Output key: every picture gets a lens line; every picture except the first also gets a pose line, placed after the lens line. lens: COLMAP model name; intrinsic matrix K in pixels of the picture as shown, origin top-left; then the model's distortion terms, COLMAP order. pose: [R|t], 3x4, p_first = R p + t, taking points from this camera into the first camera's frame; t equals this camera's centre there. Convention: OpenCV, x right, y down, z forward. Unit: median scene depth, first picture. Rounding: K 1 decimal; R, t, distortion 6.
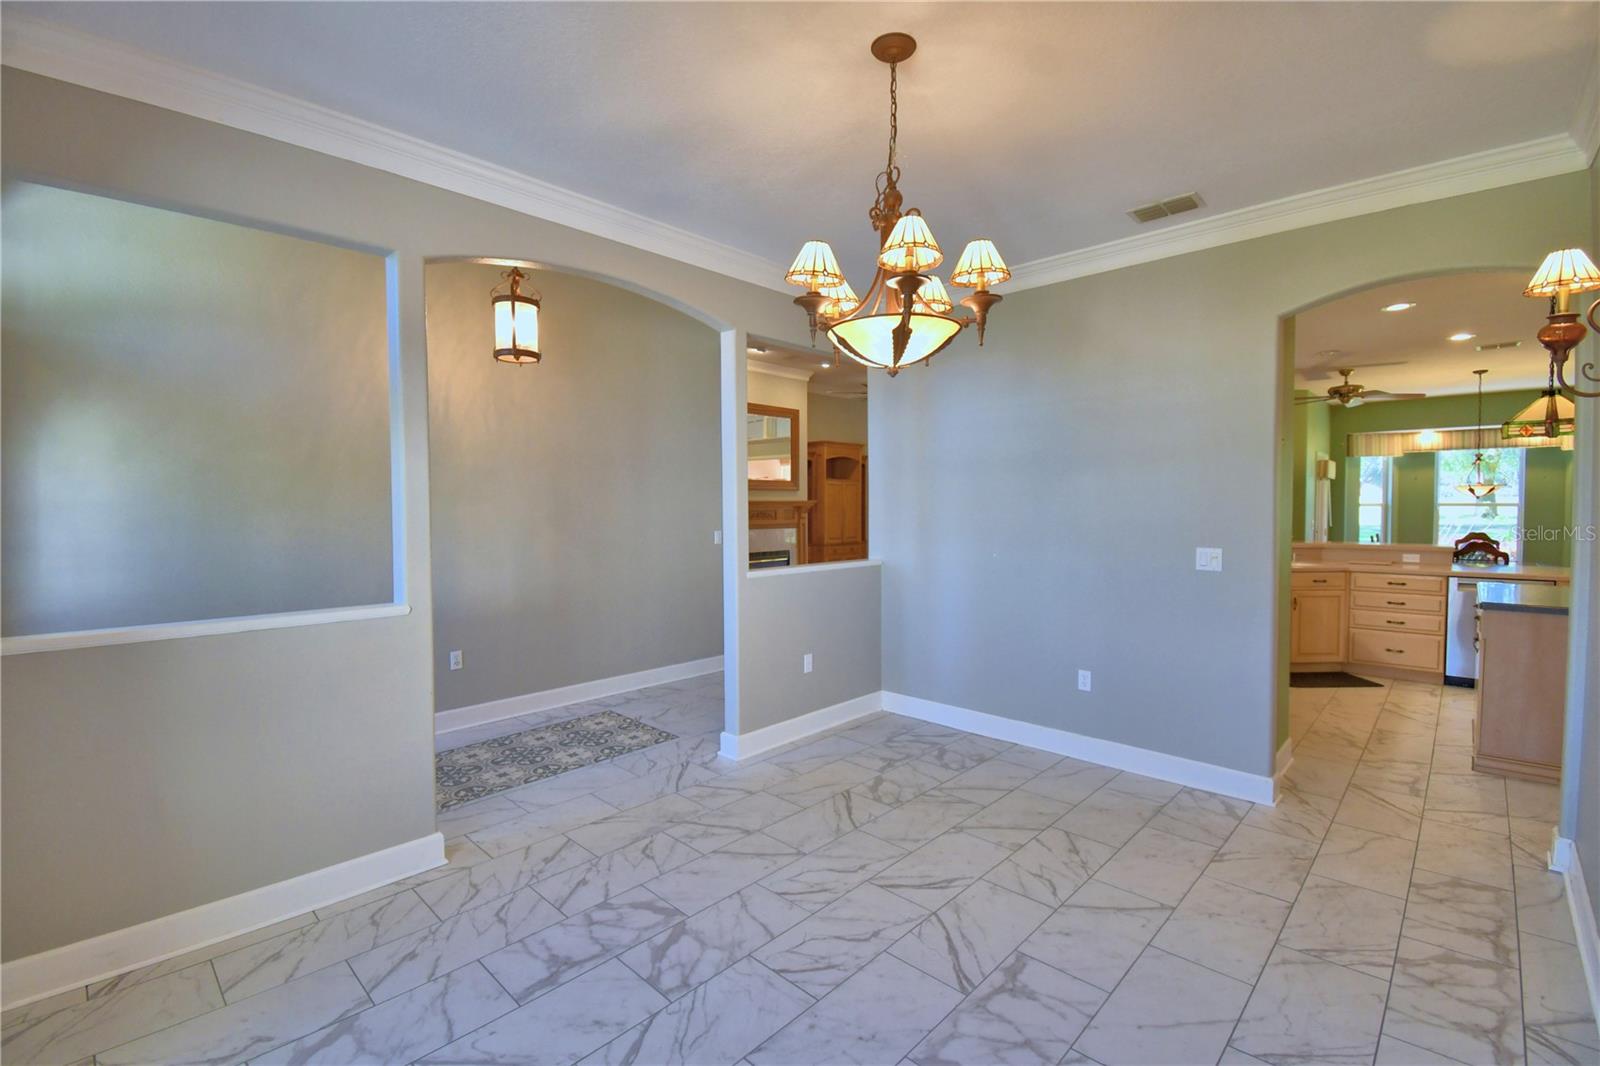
lens RADIAL K [[721.5, 0, 793.8], [0, 721.5, 531.4], [0, 0, 1]] dist [0.016671, -0.021136]
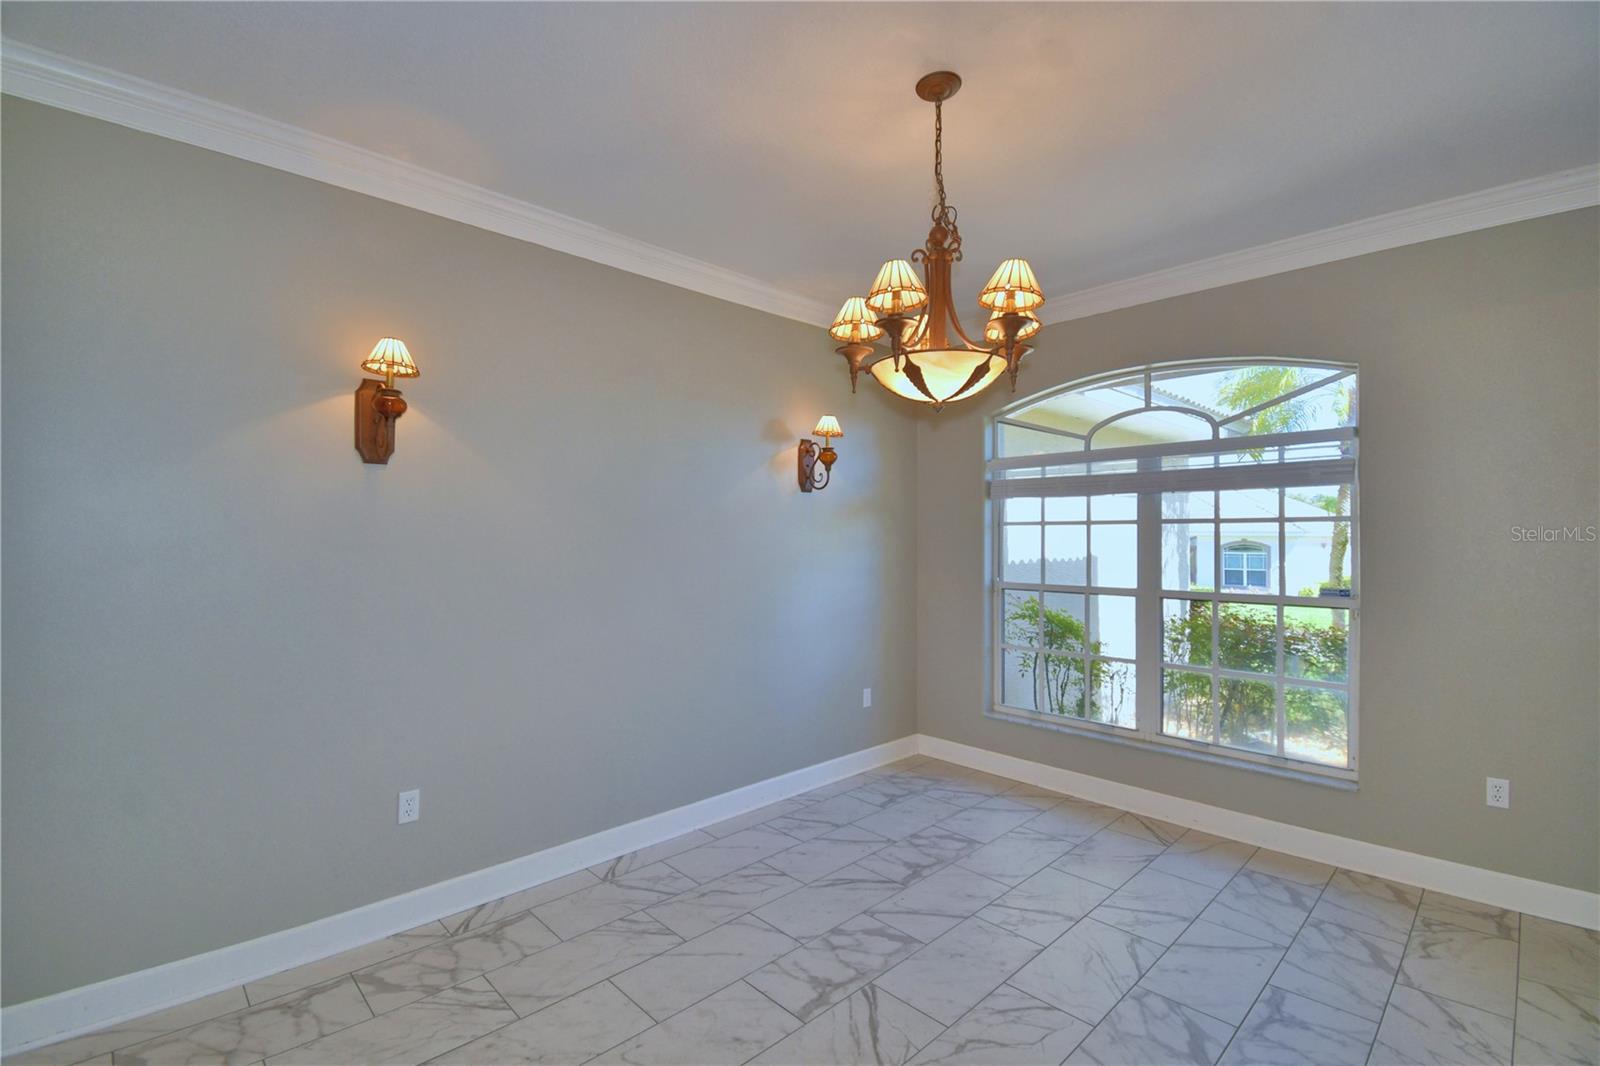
lens RADIAL K [[721.5, 0, 793.8], [0, 721.5, 531.4], [0, 0, 1]] dist [0.016671, -0.021136]
pose [[-0.999274, 0.001926, 0.038061, 0.299987], [0.002776, 0.999748, 0.022291, -0.075048], [-0.038008, 0.022380, -0.999027, 2.011057]]
